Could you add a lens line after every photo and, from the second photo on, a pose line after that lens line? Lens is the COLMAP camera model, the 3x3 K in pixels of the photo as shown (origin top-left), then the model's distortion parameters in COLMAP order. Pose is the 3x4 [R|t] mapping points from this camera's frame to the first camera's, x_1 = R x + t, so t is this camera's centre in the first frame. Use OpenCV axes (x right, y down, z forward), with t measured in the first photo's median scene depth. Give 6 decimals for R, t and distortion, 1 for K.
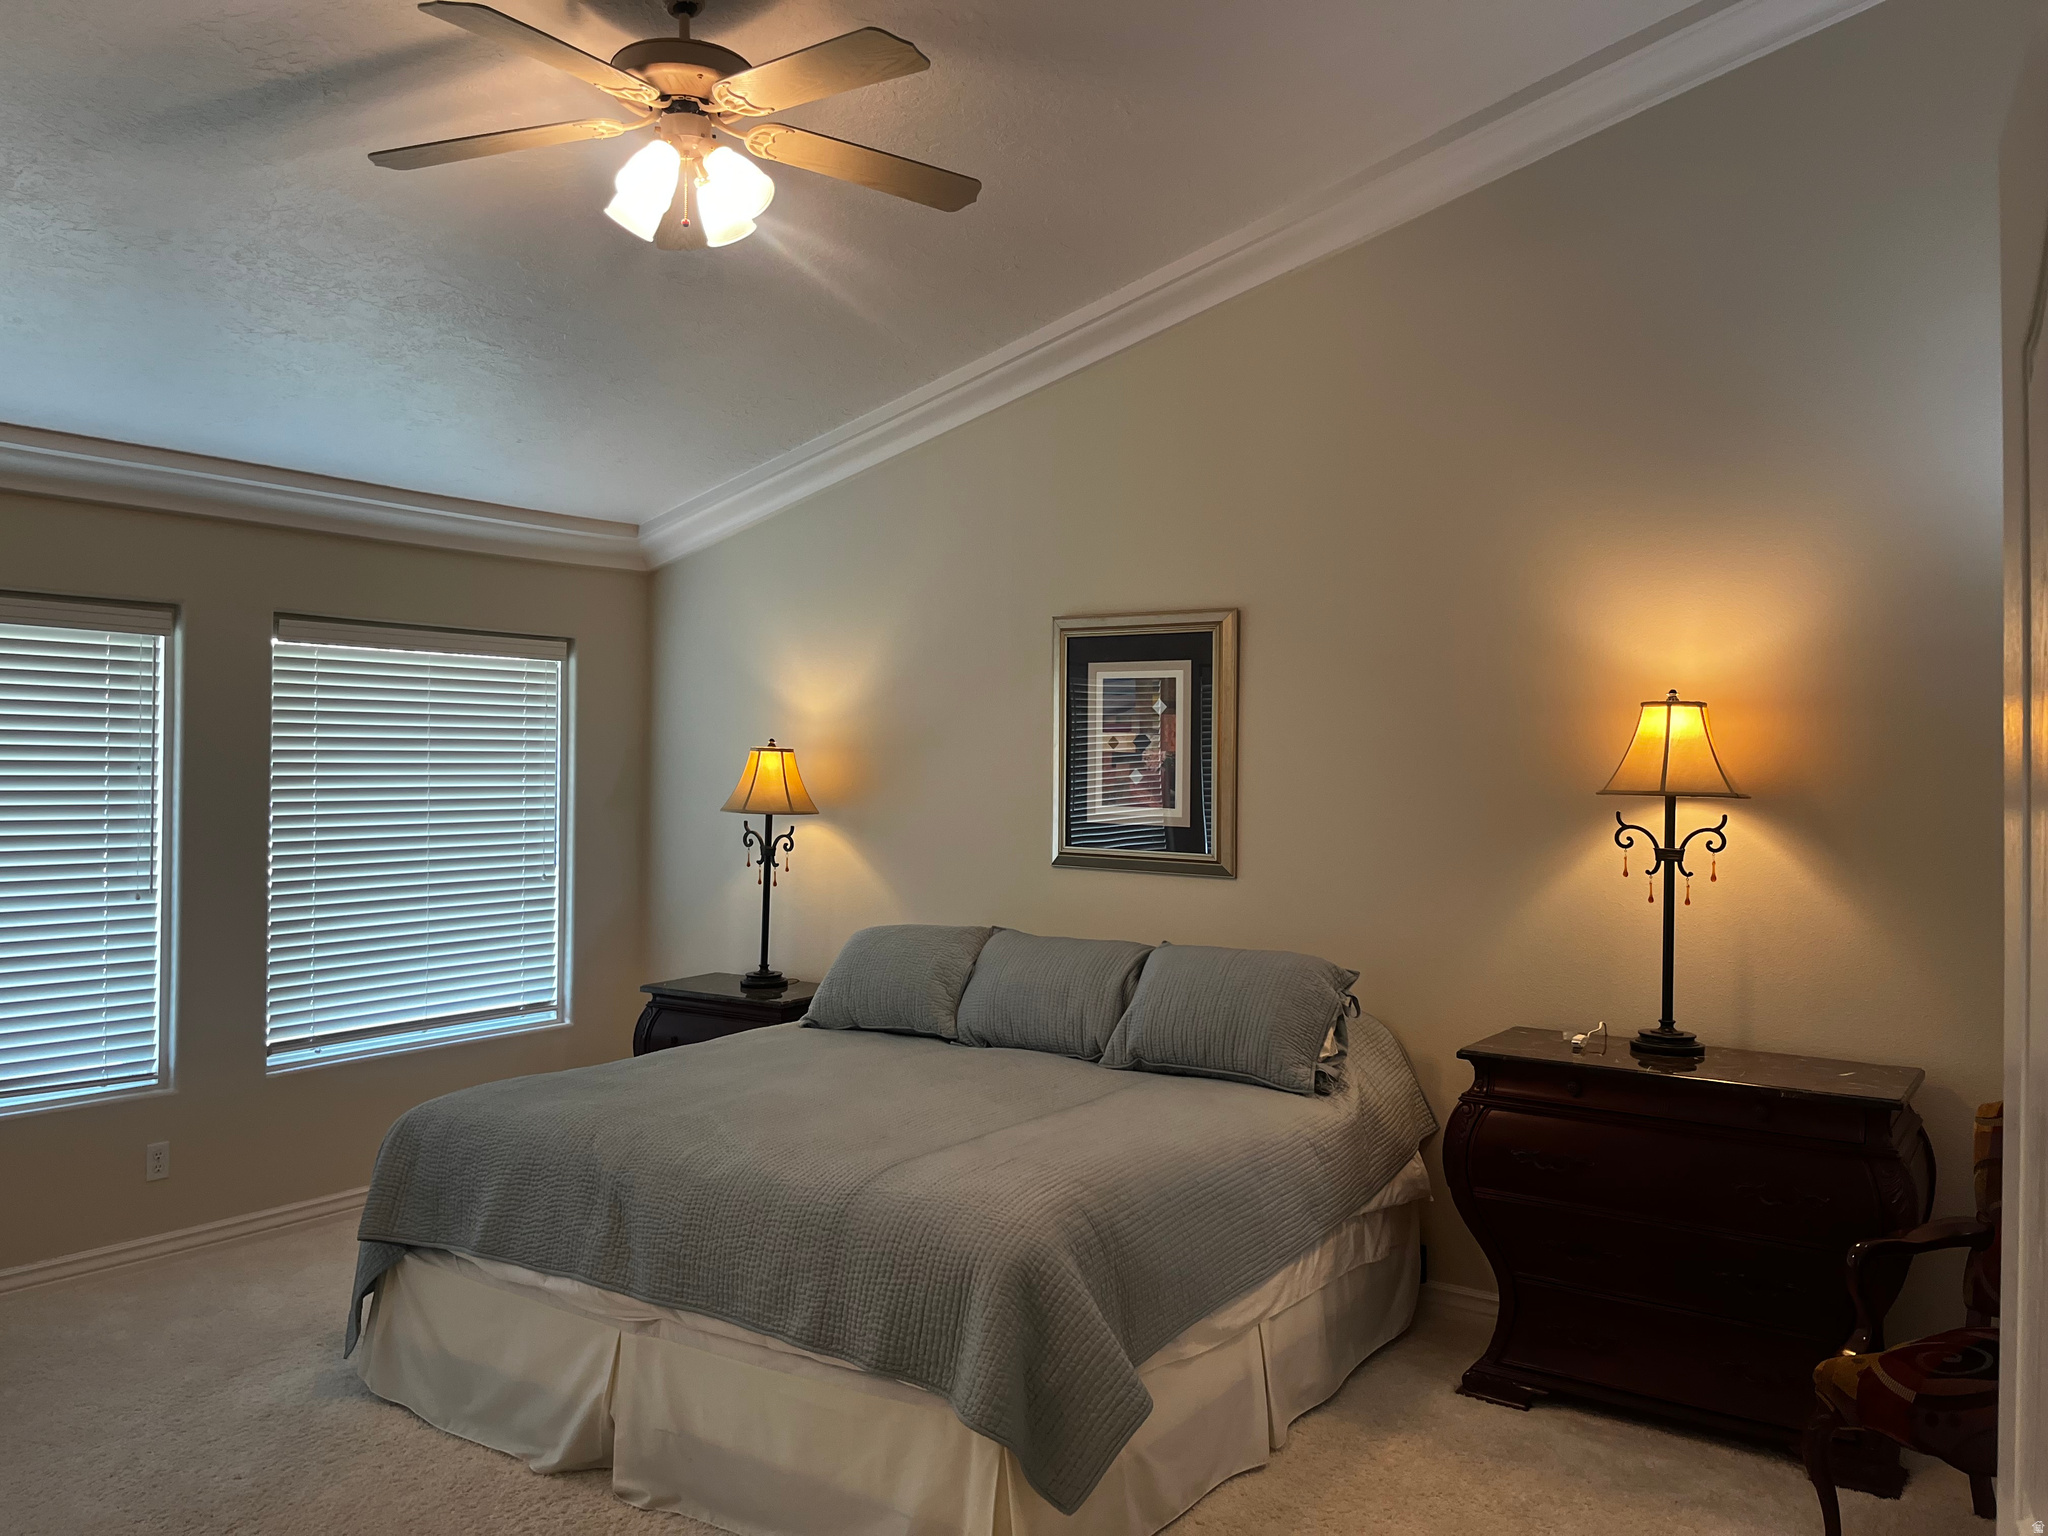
lens RADIAL K [[1562.4, 0, 1027.4], [0, 1562.4, 770.2], [0, 0, 1]] dist [0.013293, -0.010442]
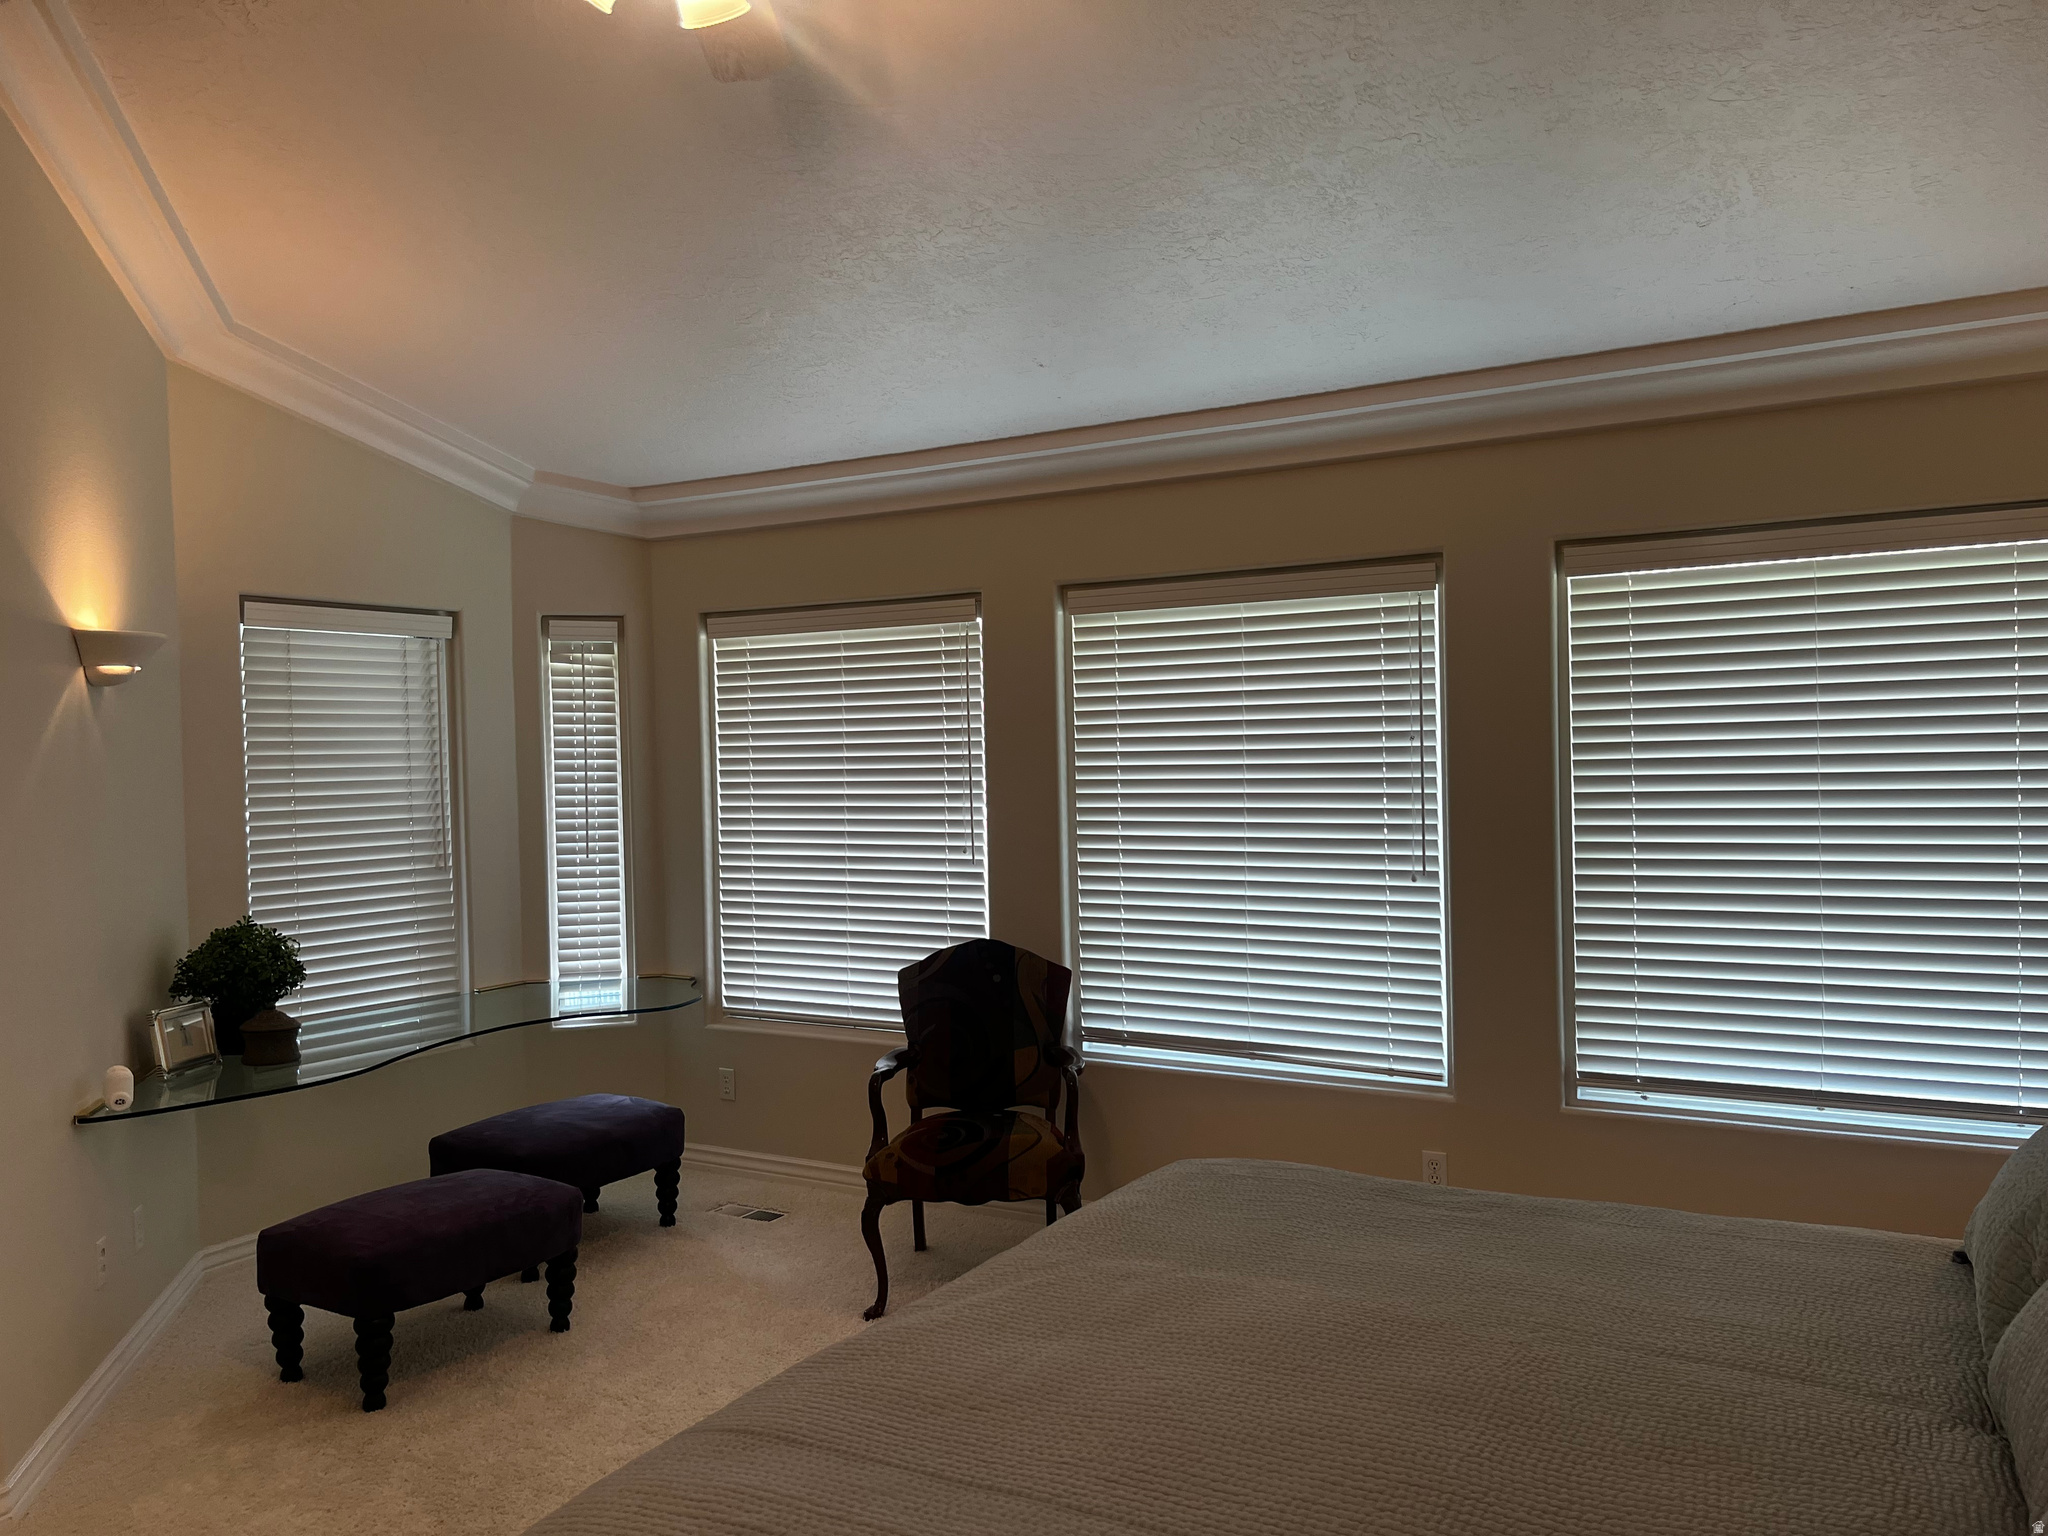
lens RADIAL K [[1562.4, 0, 1027.7], [0, 1562.4, 765.8], [0, 0, 1]] dist [0.013293, -0.010442]
pose [[0.052980, 0.018701, -0.998420, 0.329580], [0.029315, 0.999365, 0.020274, -0.010254], [0.998165, -0.030343, 0.052398, 0.716377]]
